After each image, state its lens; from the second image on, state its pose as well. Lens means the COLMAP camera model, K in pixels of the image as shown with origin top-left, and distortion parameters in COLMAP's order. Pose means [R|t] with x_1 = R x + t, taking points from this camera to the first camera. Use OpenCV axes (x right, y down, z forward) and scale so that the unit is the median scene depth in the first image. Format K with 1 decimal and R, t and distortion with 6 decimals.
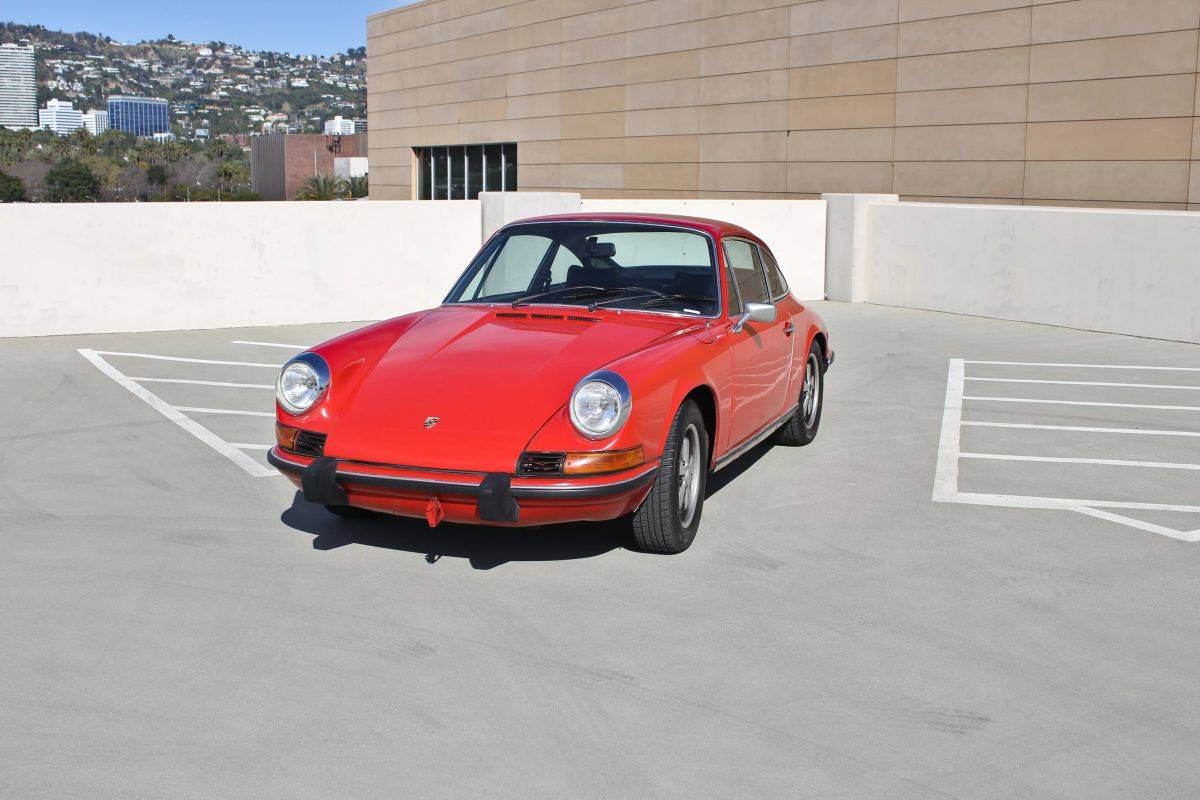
lens RADIAL K [[1398.0, 0, 550.8], [0, 1398.0, 403.1], [0, 0, 1]] dist [-0.104592, 0.012483]
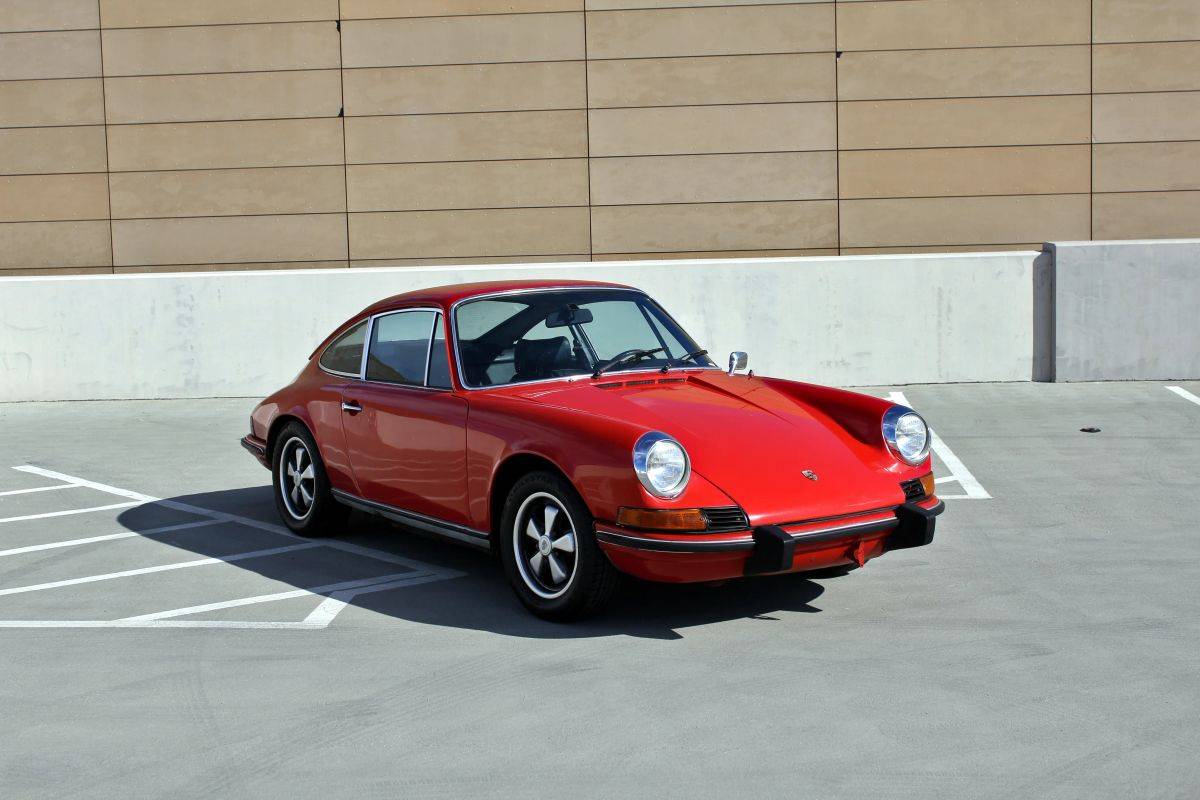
lens RADIAL K [[1780.0, 0, 542.2], [0, 1780.0, 433.0], [0, 0, 1]] dist [-0.069640, 0.159436]
pose [[0.540319, -0.112964, 0.833843, -0.859436], [0.160916, 0.986531, 0.029378, -0.058490], [-0.825931, 0.118305, 0.551219, 0.286766]]
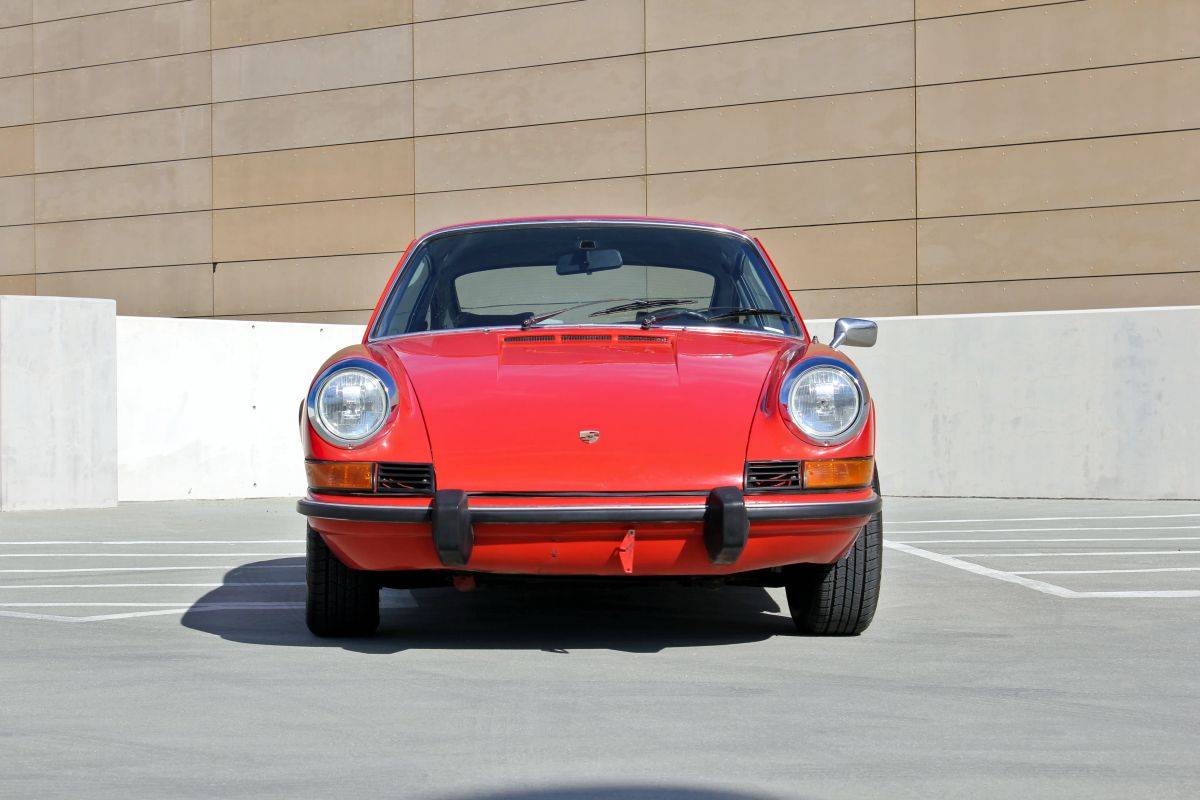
lens RADIAL K [[2655.7, 0, 600.0], [0, 2655.7, 400.0], [0, 0, 1]] dist [-0.002317, 0.073102]
pose [[0.912094, -0.007819, 0.409908, -0.420017], [0.078424, 0.984683, -0.155720, 0.136305], [-0.402412, 0.174178, 0.898736, -0.138951]]
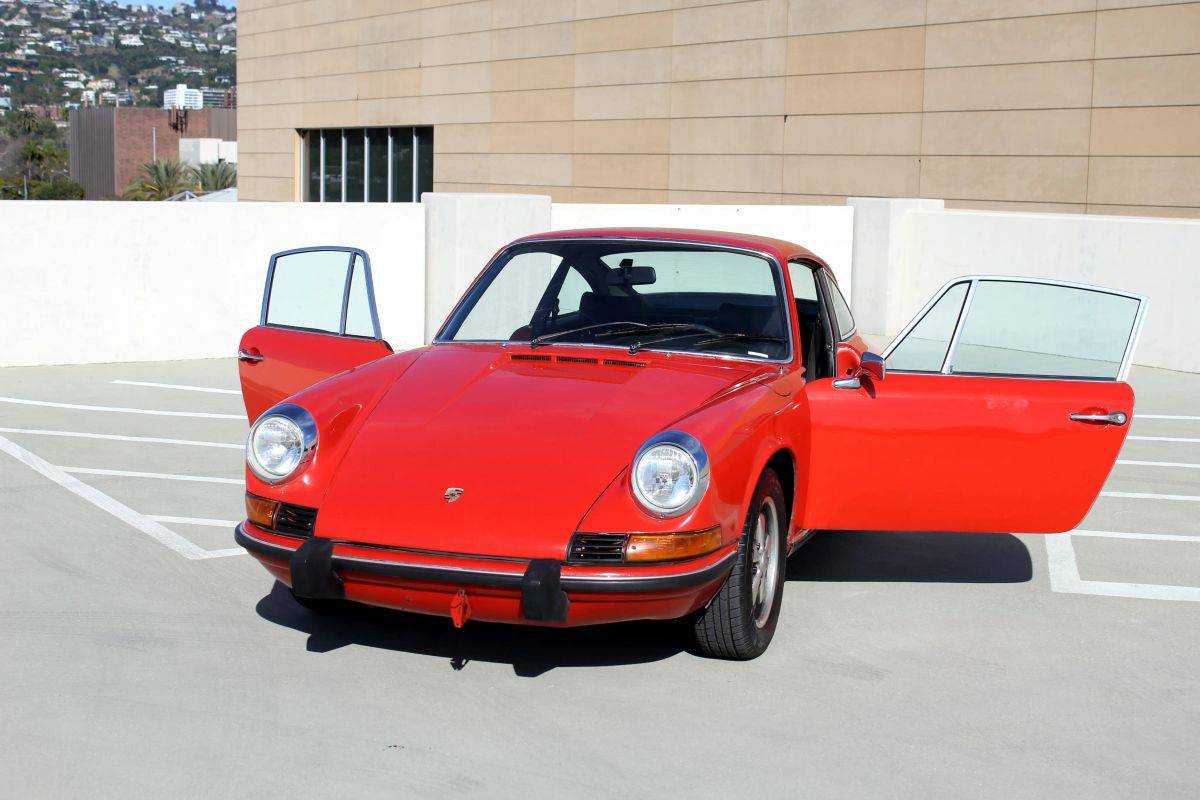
lens RADIAL K [[1780.0, 0, 542.2], [0, 1780.0, 433.0], [0, 0, 1]] dist [-0.069640, 0.159436]
pose [[0.998668, 0.004979, 0.051352, -0.058292], [-0.004362, 0.999917, -0.012129, -0.006109], [-0.051408, 0.011889, 0.998607, -0.008318]]
